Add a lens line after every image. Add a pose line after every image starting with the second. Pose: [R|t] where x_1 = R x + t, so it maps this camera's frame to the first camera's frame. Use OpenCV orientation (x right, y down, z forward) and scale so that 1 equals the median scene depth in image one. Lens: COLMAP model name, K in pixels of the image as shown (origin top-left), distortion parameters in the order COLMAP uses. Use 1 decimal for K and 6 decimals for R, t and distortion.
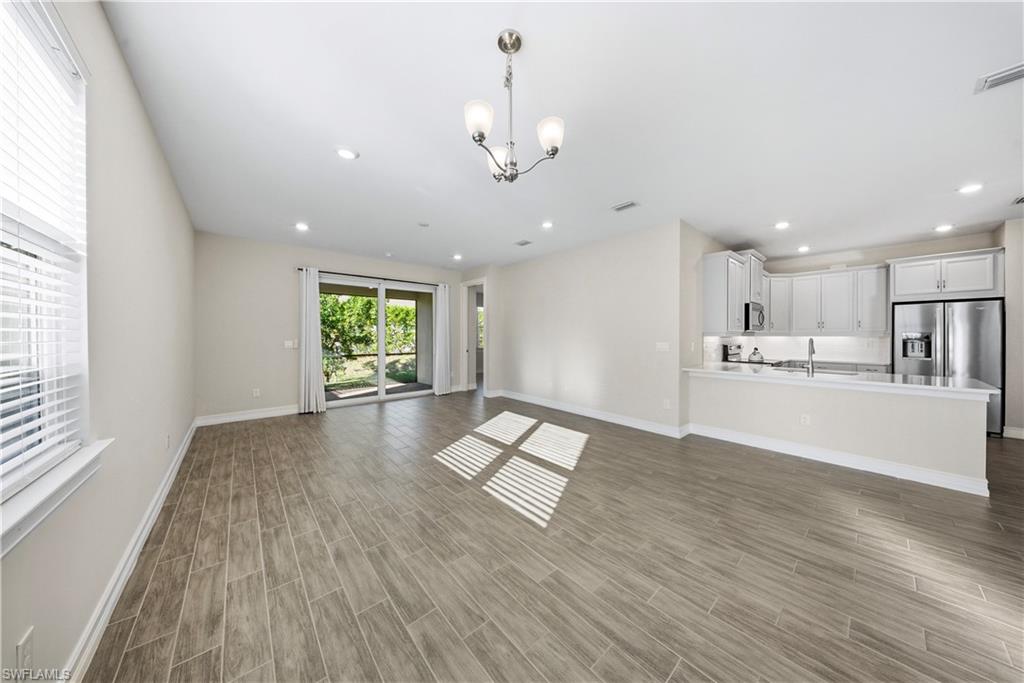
lens RADIAL K [[313.2, 0, 516.1], [0, 313.2, 341.2], [0, 0, 1]] dist [-0.000057, -0.000064]
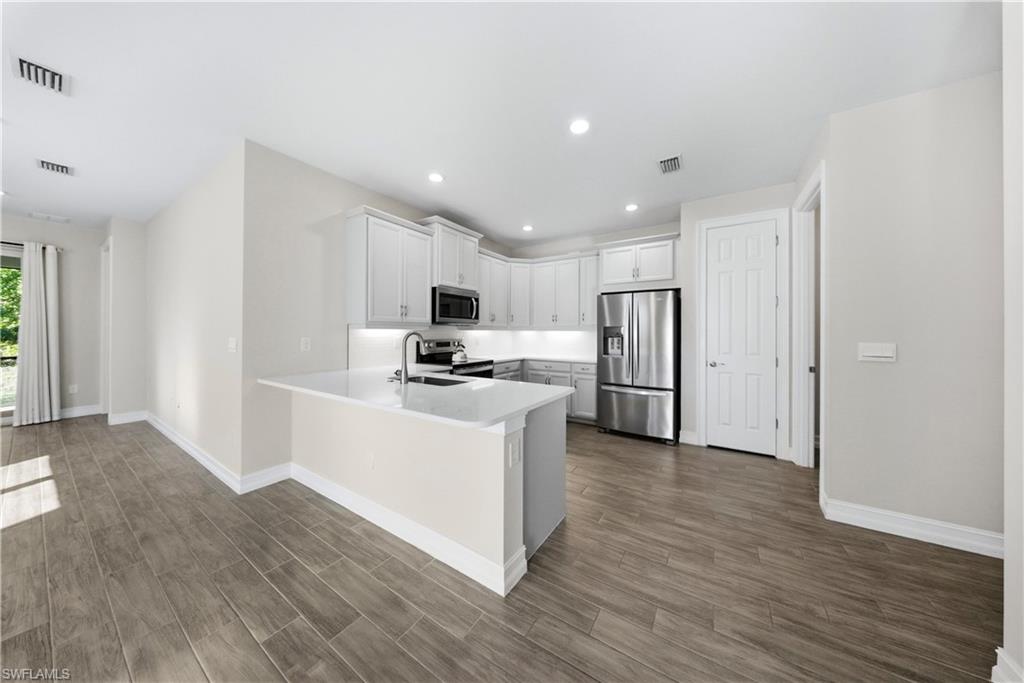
lens RADIAL K [[319.0, 0, 515.4], [0, 319.0, 332.8], [0, 0, 1]] dist [-0.007435, -0.000079]
pose [[0.959635, 0.004401, 0.281213, 0.971977], [-0.000725, 0.999913, -0.013175, 0.000977], [-0.281246, 0.012439, 0.959555, 0.285596]]
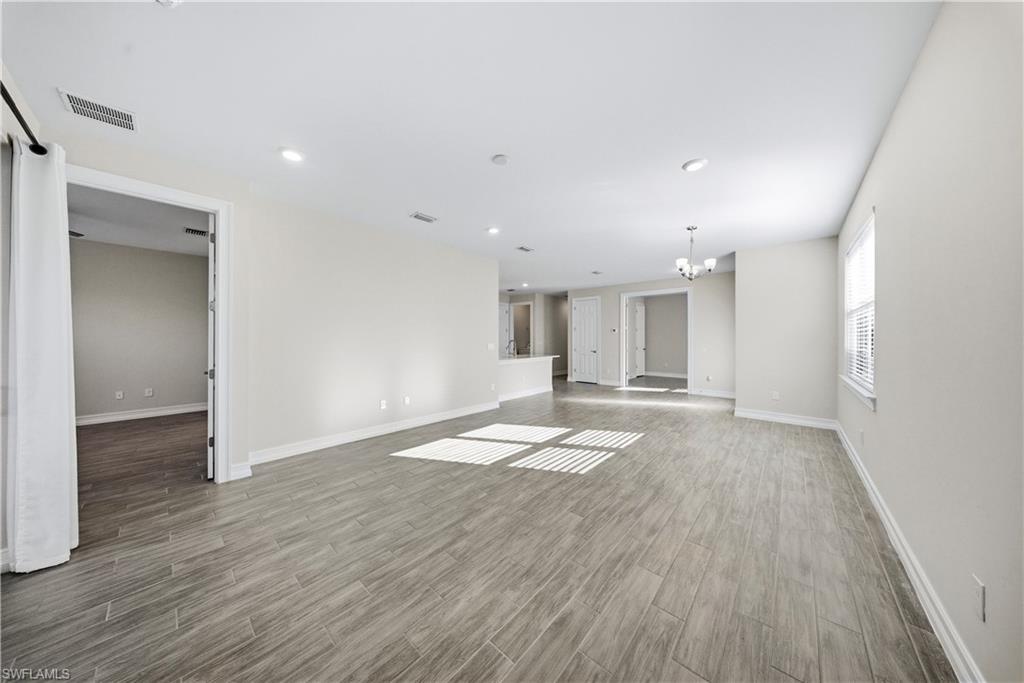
lens RADIAL K [[313.4, 0, 515.6], [0, 313.4, 343.8], [0, 0, 1]] dist [0.000292, -0.000021]
pose [[-0.126567, -0.019760, 0.991761, -1.055027], [0.017598, 0.999599, 0.022162, -0.026924], [-0.991802, 0.020258, -0.126169, 1.213522]]
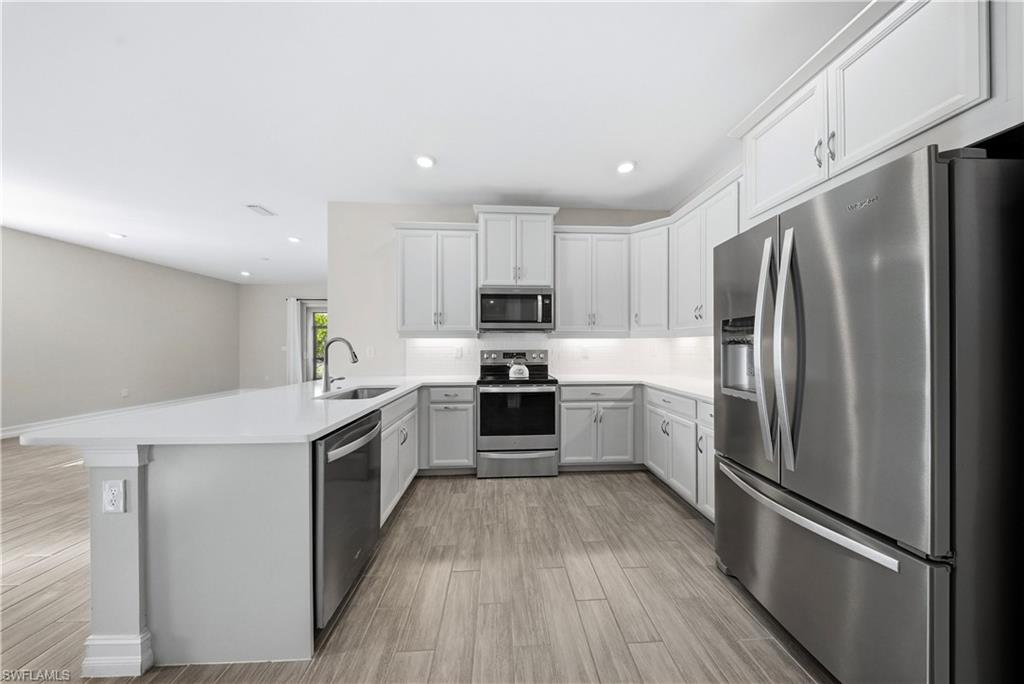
lens RADIAL K [[313.4, 0, 515.6], [0, 313.4, 344.3], [0, 0, 1]] dist [0.000292, -0.000021]
pose [[0.783887, -0.002718, -0.620898, 1.615917], [-0.008809, 0.999841, -0.015499, 0.007265], [0.620841, 0.017619, 0.783738, 0.712538]]
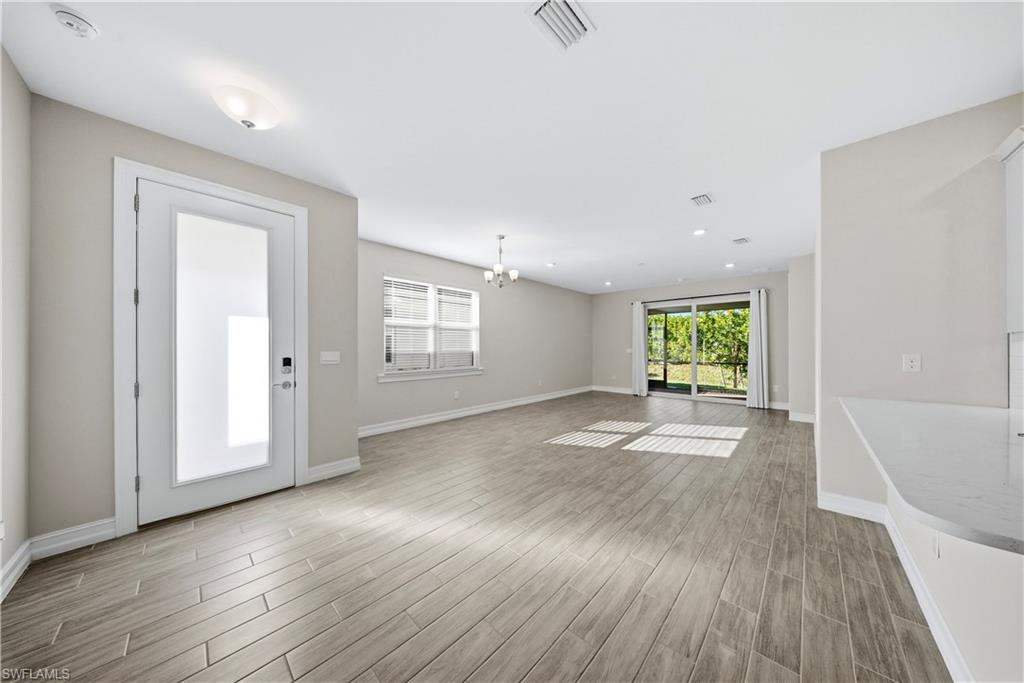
lens RADIAL K [[313.2, 0, 516.1], [0, 313.2, 341.2], [0, 0, 1]] dist [-0.000057, -0.000064]
pose [[0.097875, -0.016335, -0.995065, 1.187748], [-0.016024, 0.999710, -0.017987, 0.001729], [0.995070, 0.017705, 0.097585, 0.372302]]
